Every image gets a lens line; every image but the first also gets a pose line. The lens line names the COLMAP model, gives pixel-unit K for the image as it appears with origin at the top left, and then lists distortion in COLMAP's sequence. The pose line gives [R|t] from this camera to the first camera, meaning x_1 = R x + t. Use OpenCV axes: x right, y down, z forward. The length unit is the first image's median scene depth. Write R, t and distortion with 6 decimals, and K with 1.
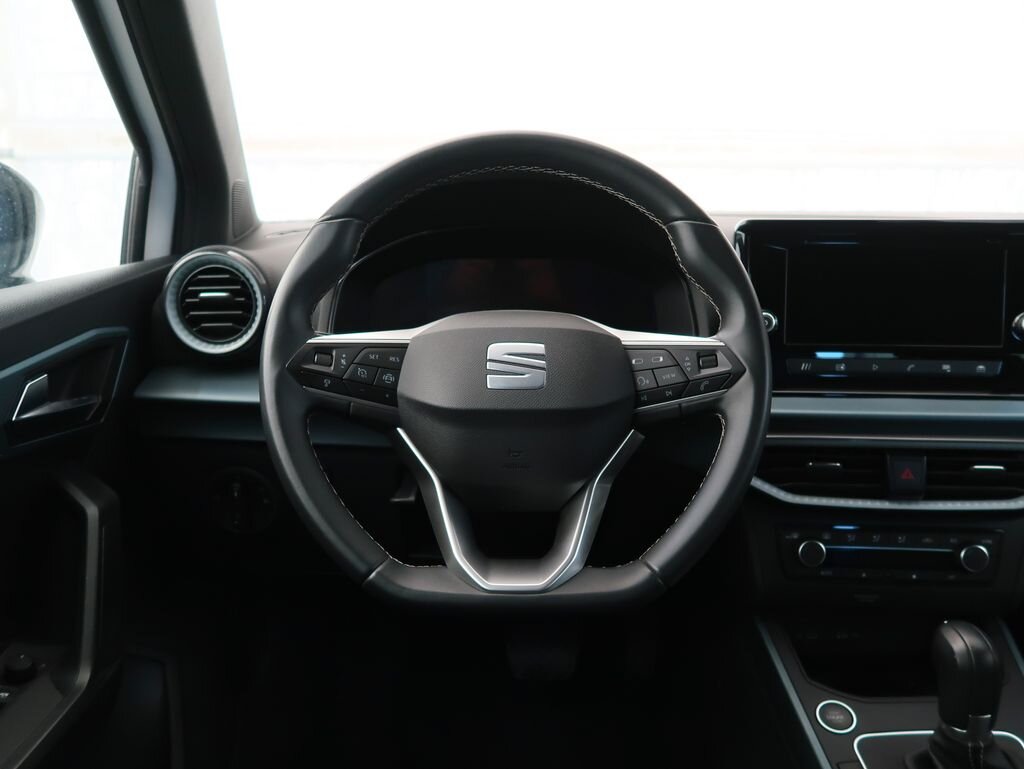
lens RADIAL K [[883.5, 0, 505.8], [0, 883.5, 409.3], [0, 0, 1]] dist [-0.040741, 0.033390]
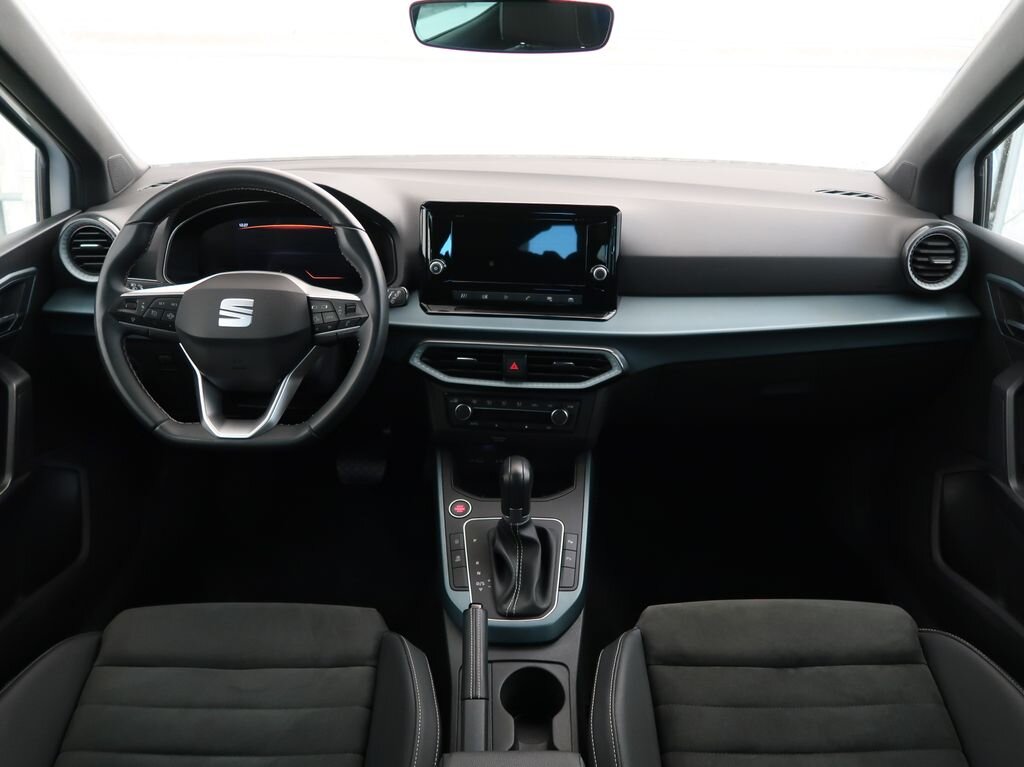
lens RADIAL K [[805.1, 0, 502.7], [0, 805.1, 379.1], [0, 0, 1]] dist [-0.030167, 0.021041]
pose [[0.999914, 0.012154, -0.004928, 0.516256], [-0.011068, 0.983592, 0.180070, -0.199222], [0.007036, -0.180000, 0.983641, -0.550266]]
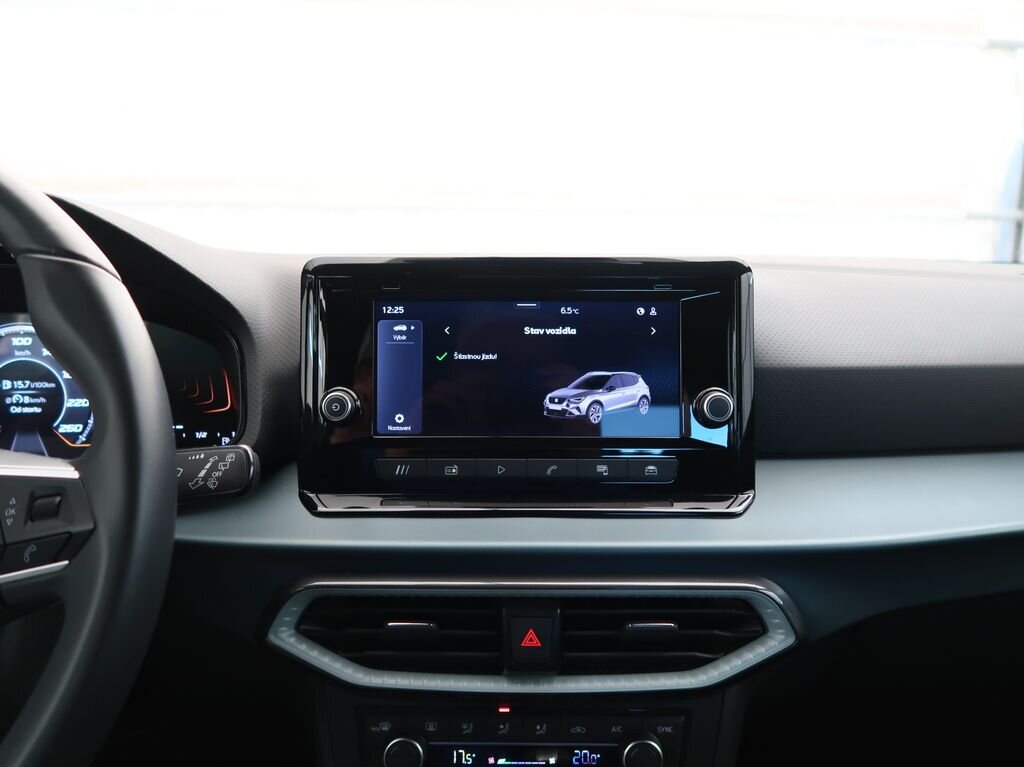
lens RADIAL K [[805.1, 0, 515.0], [0, 805.1, 378.3], [0, 0, 1]] dist [-0.030167, 0.021041]
pose [[0.996362, -0.011323, 0.084465, 0.462347], [0.017190, 0.997464, -0.069071, -0.091542], [-0.083468, 0.070272, 0.994030, 0.456670]]
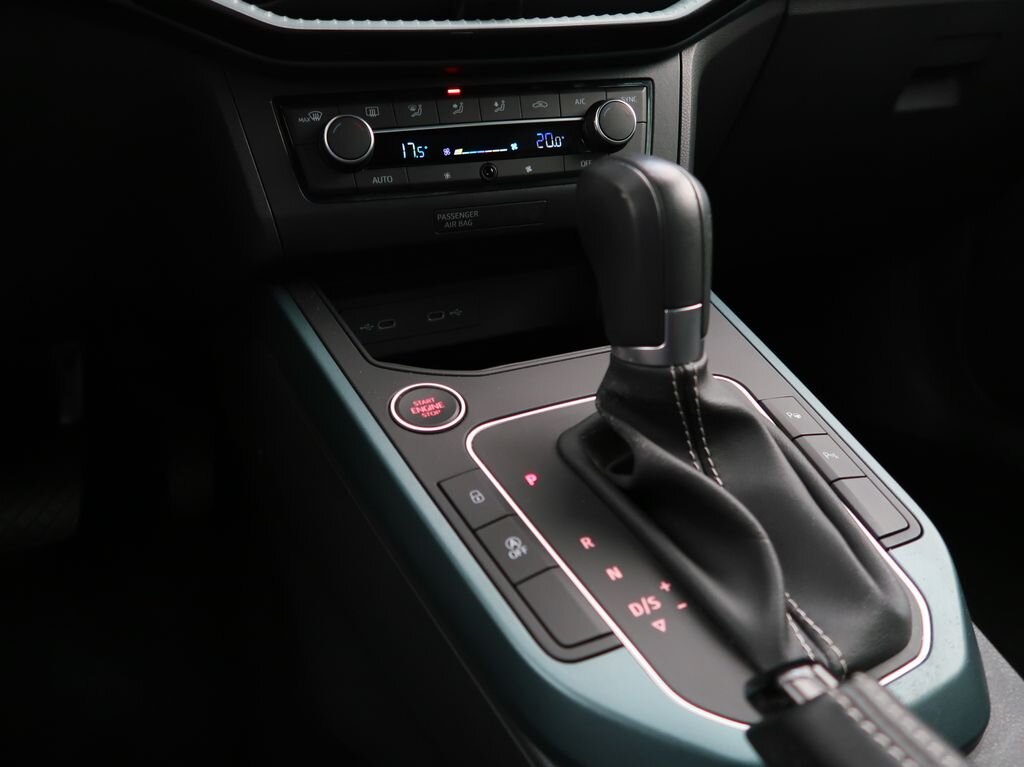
lens RADIAL K [[805.1, 0, 504.9], [0, 805.1, 384.3], [0, 0, 1]] dist [-0.030167, 0.021041]
pose [[0.904812, -0.173237, 0.388977, 0.264108], [0.143095, 0.984079, 0.105417, 0.328029], [-0.401047, -0.039722, 0.915196, 0.616431]]
